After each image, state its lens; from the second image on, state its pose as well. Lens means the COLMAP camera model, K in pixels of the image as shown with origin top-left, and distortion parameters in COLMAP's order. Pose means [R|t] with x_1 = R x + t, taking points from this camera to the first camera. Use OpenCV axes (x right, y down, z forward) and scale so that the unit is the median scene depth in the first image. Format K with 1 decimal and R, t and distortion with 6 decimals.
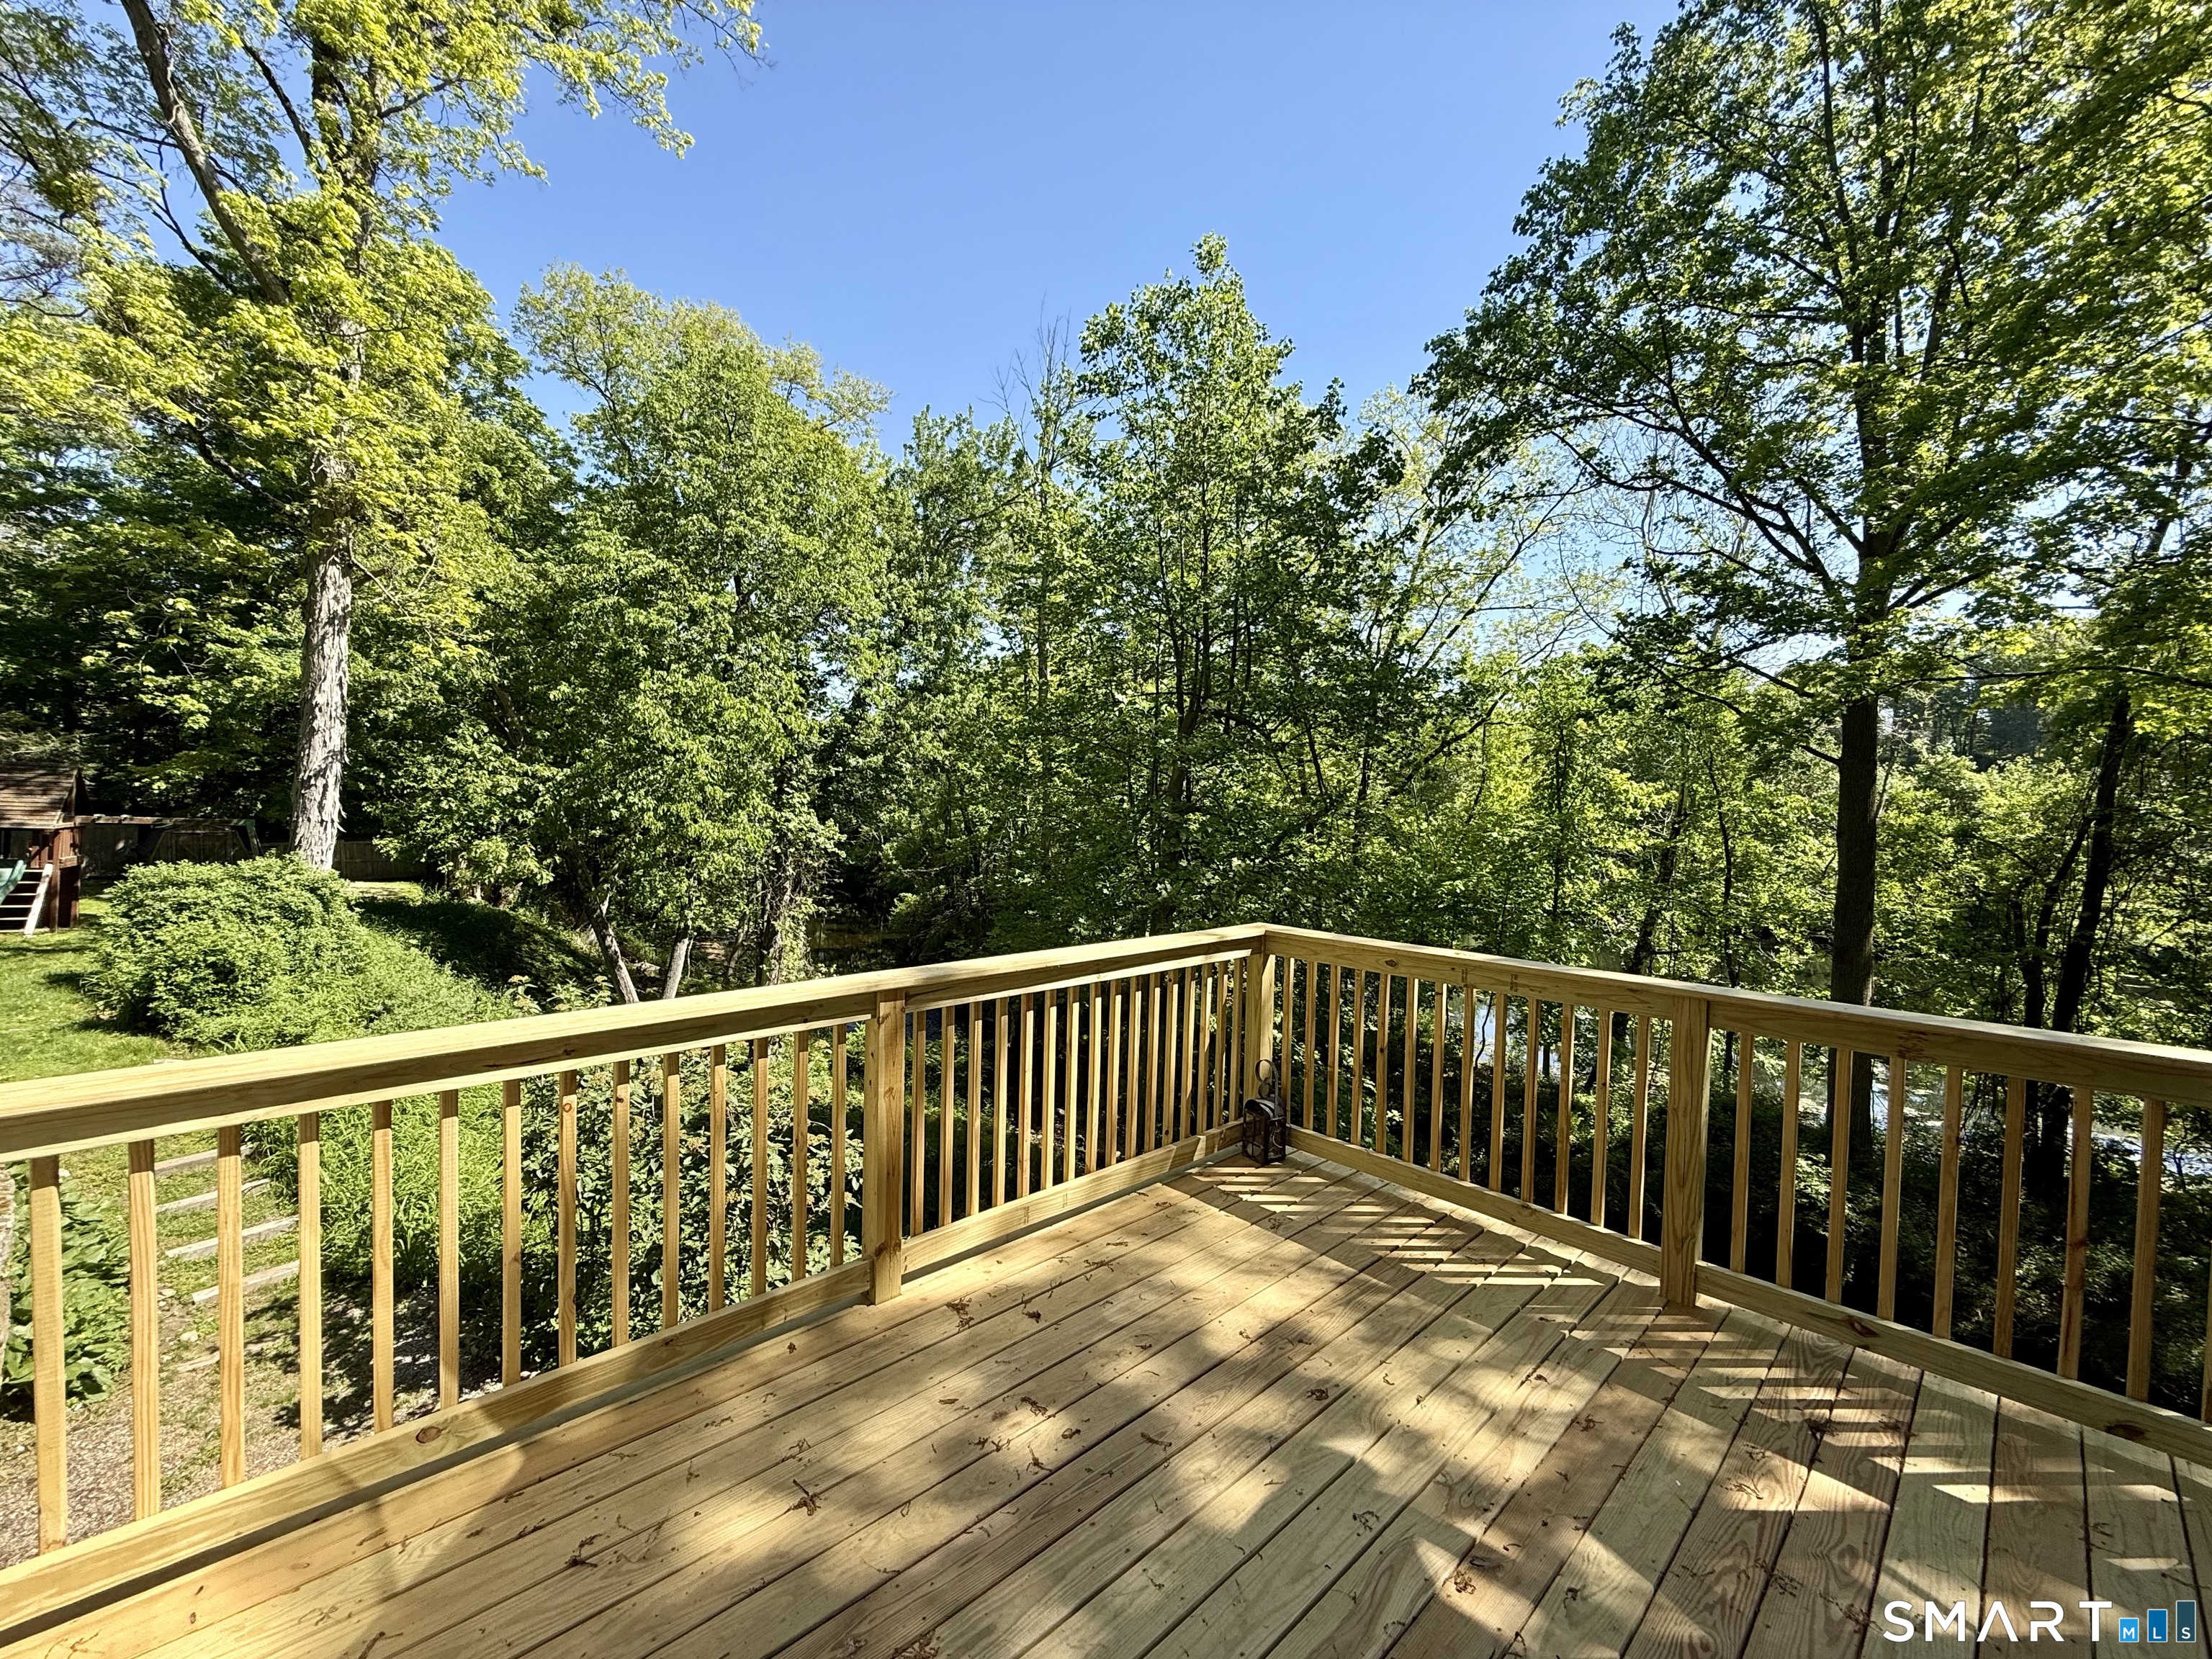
lens RADIAL K [[881.5, 0, 1094.9], [0, 881.5, 831.8], [0, 0, 1]] dist [0.000336, 0.000018]
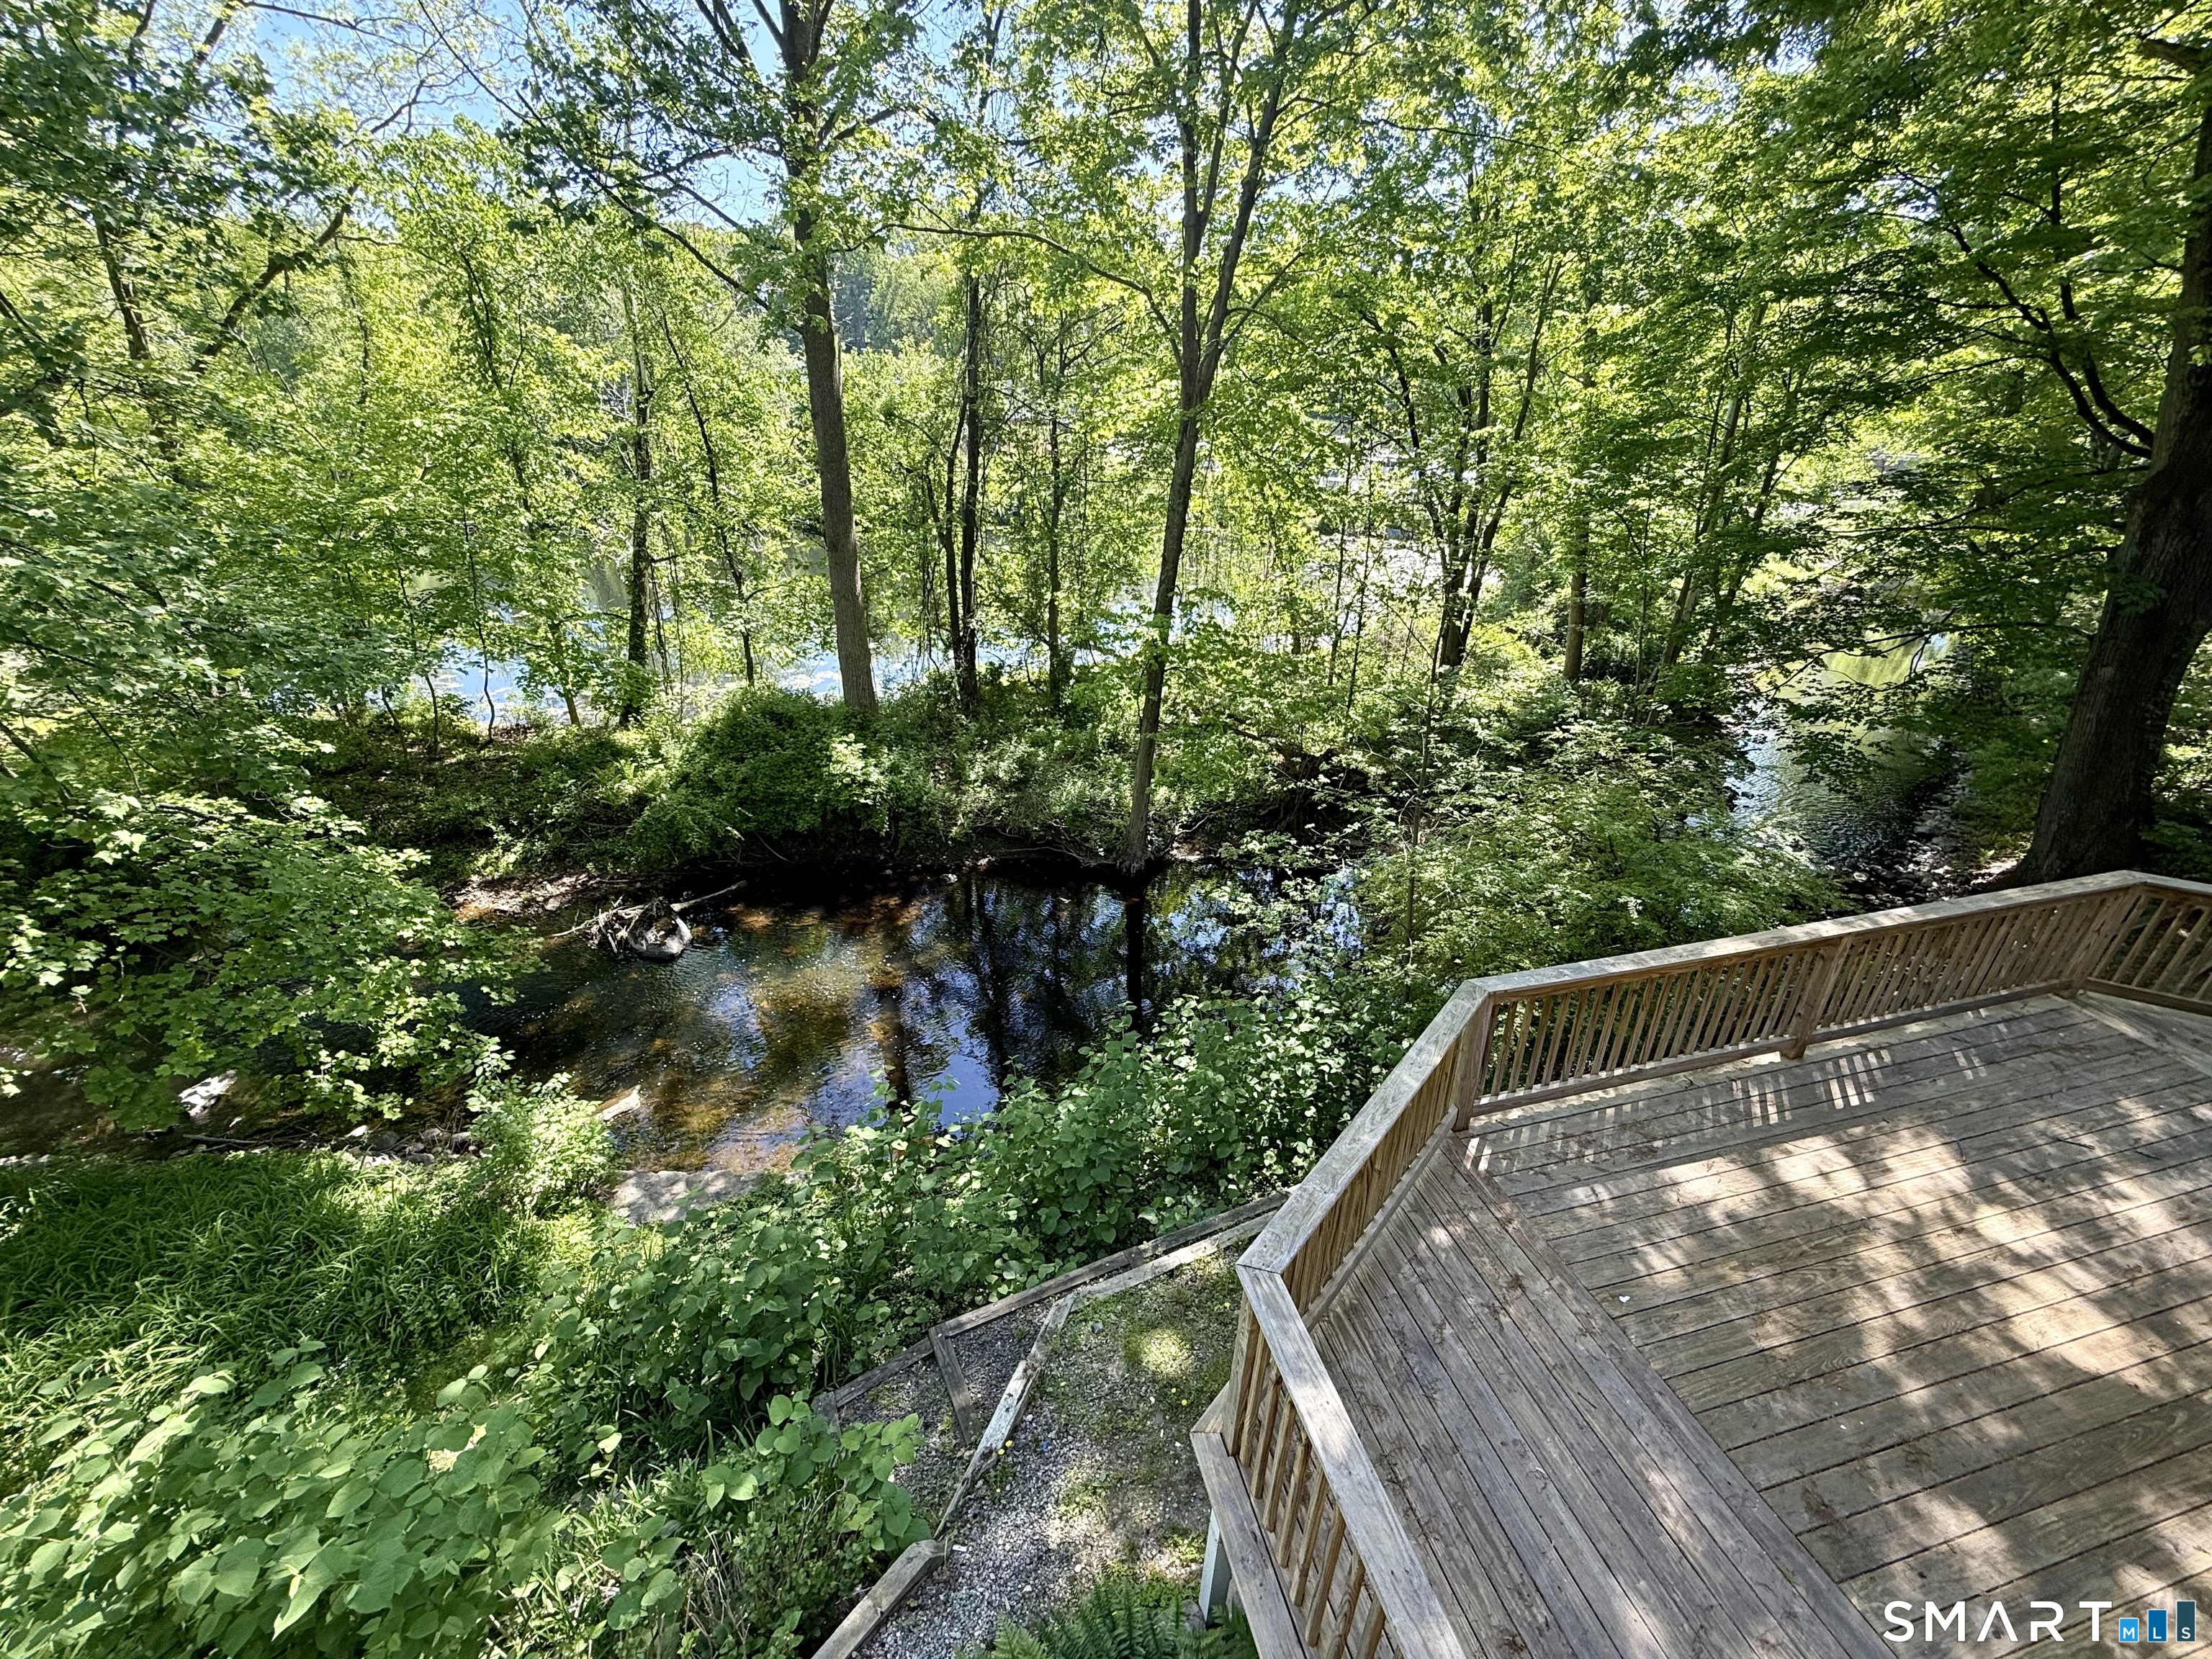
lens RADIAL K [[881.5, 0, 1094.4], [0, 881.5, 827.7], [0, 0, 1]] dist [0.000336, 0.000018]
pose [[0.494184, -0.382736, 0.780574, 0.046816], [0.014280, 0.901327, 0.432904, -0.002274], [-0.869240, -0.202788, 0.450886, 0.146326]]
